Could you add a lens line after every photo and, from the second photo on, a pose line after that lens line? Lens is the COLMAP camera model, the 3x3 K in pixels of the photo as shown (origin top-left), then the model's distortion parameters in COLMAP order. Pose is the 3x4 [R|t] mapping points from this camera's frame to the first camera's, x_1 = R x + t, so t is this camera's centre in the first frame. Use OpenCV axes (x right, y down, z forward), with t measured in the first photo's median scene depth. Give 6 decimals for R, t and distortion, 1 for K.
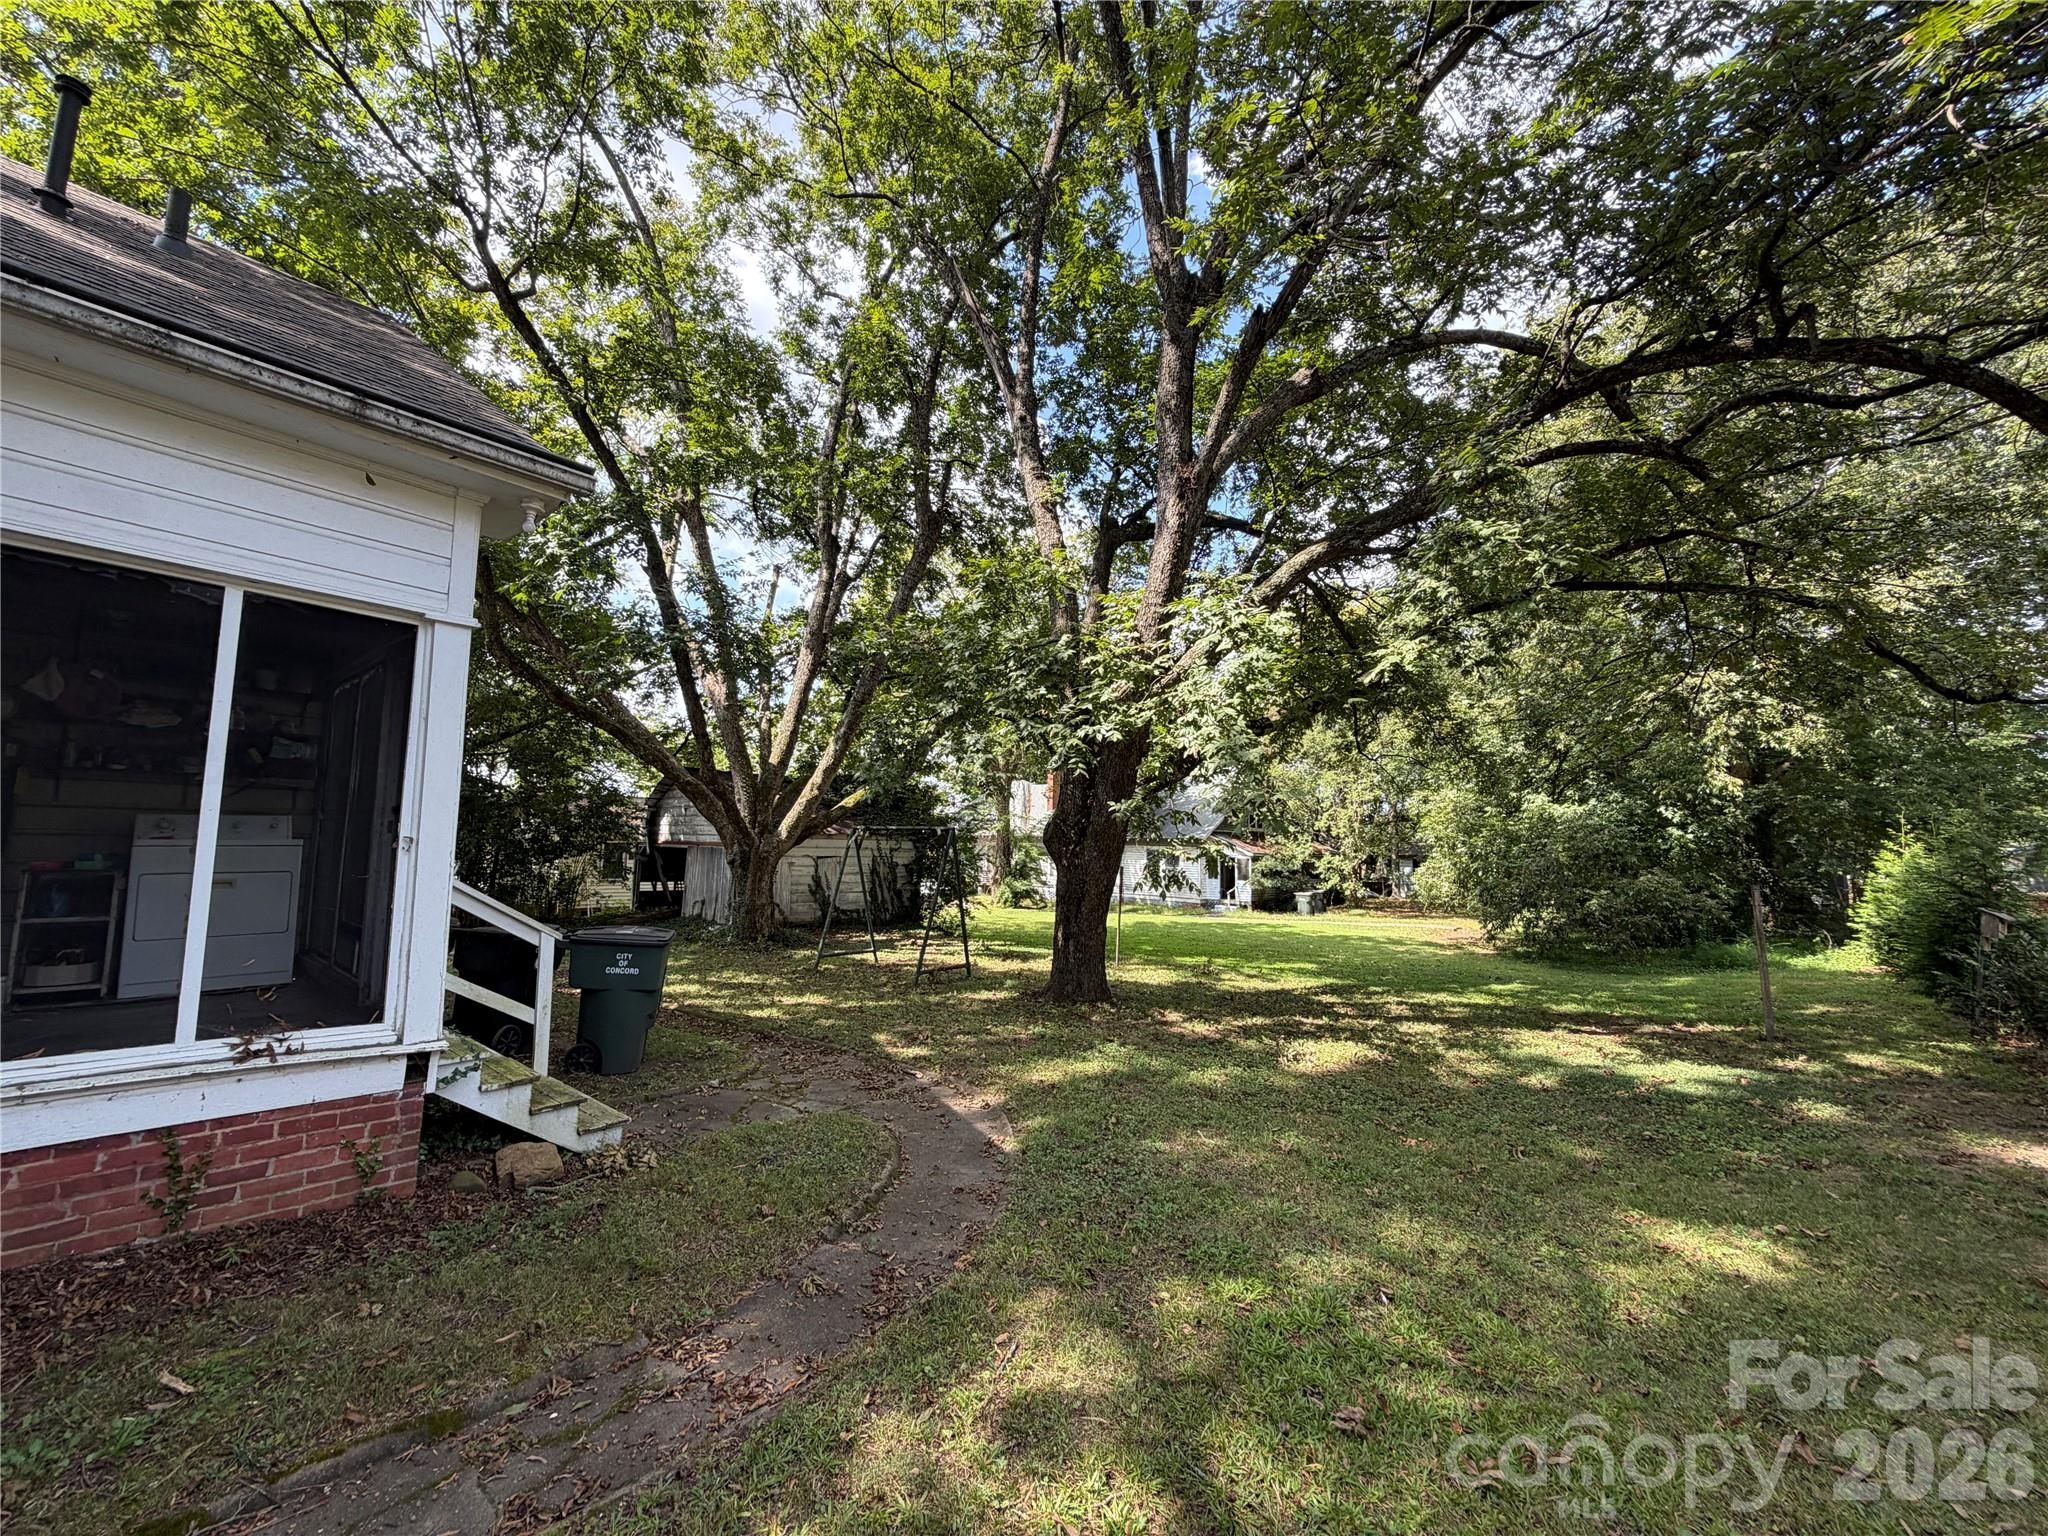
lens RADIAL K [[806.4, 0, 1024.0], [0, 806.4, 768.0], [0, 0, 1]] dist [0.001095, -0.000022]
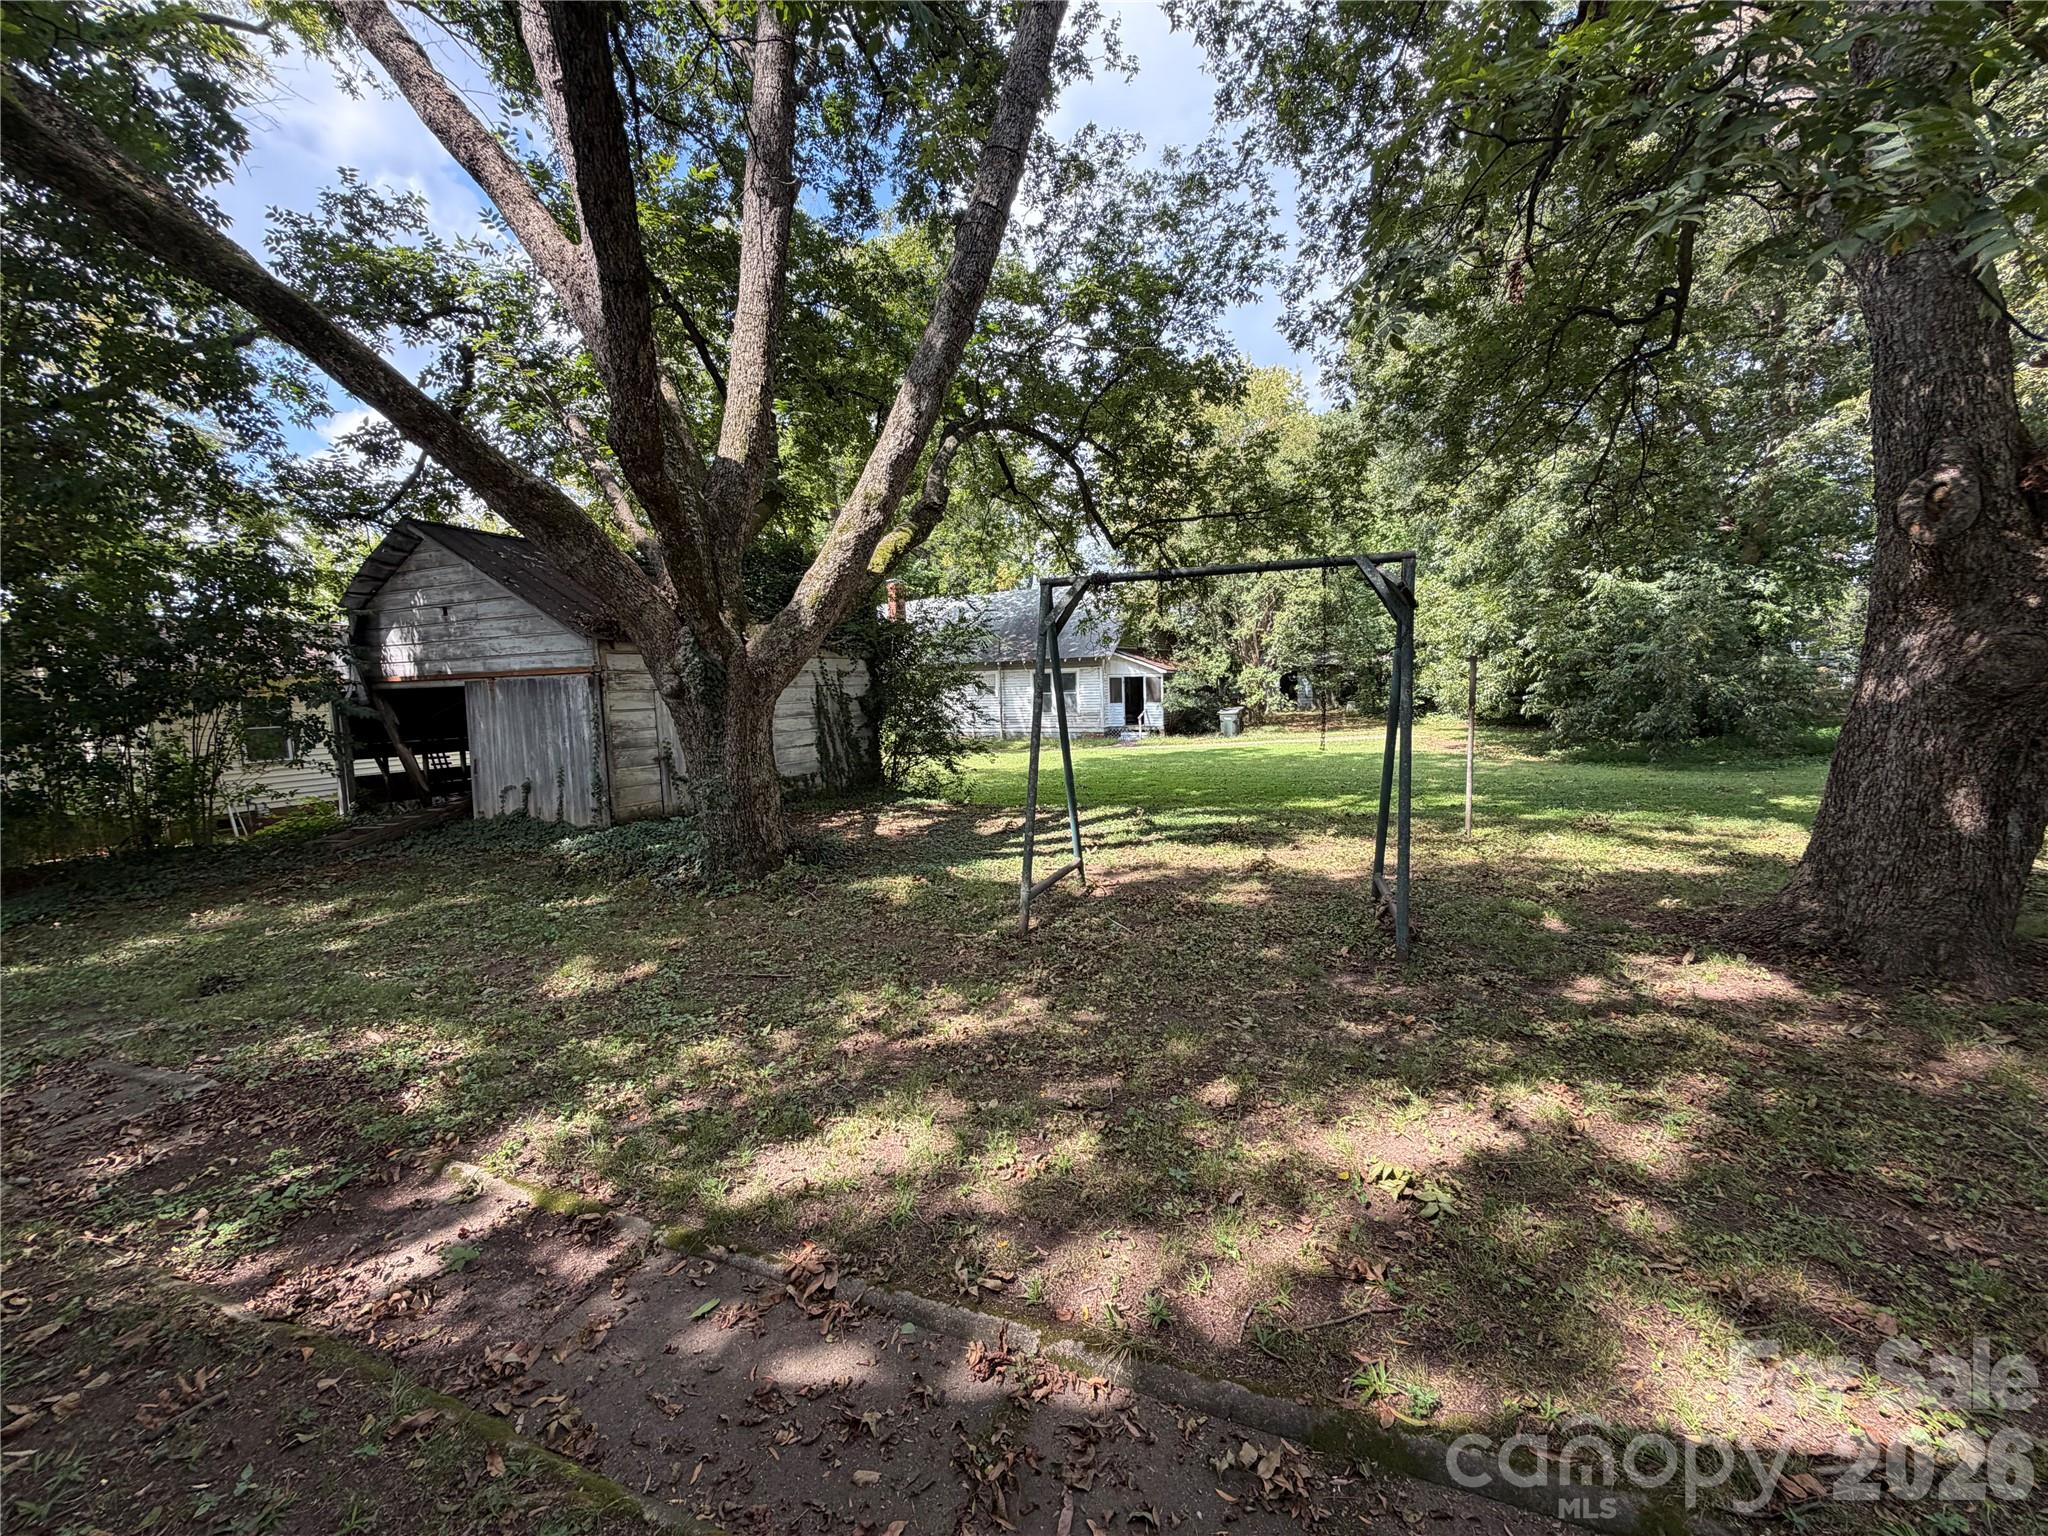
lens RADIAL K [[806.4, 0, 1024.0], [0, 806.4, 768.0], [0, 0, 1]] dist [0.001095, -0.000022]
pose [[0.951604, -0.085053, 0.295322, -0.210393], [0.024790, 0.979053, 0.202089, 0.049570], [-0.306324, -0.184987, 0.933780, 0.363818]]
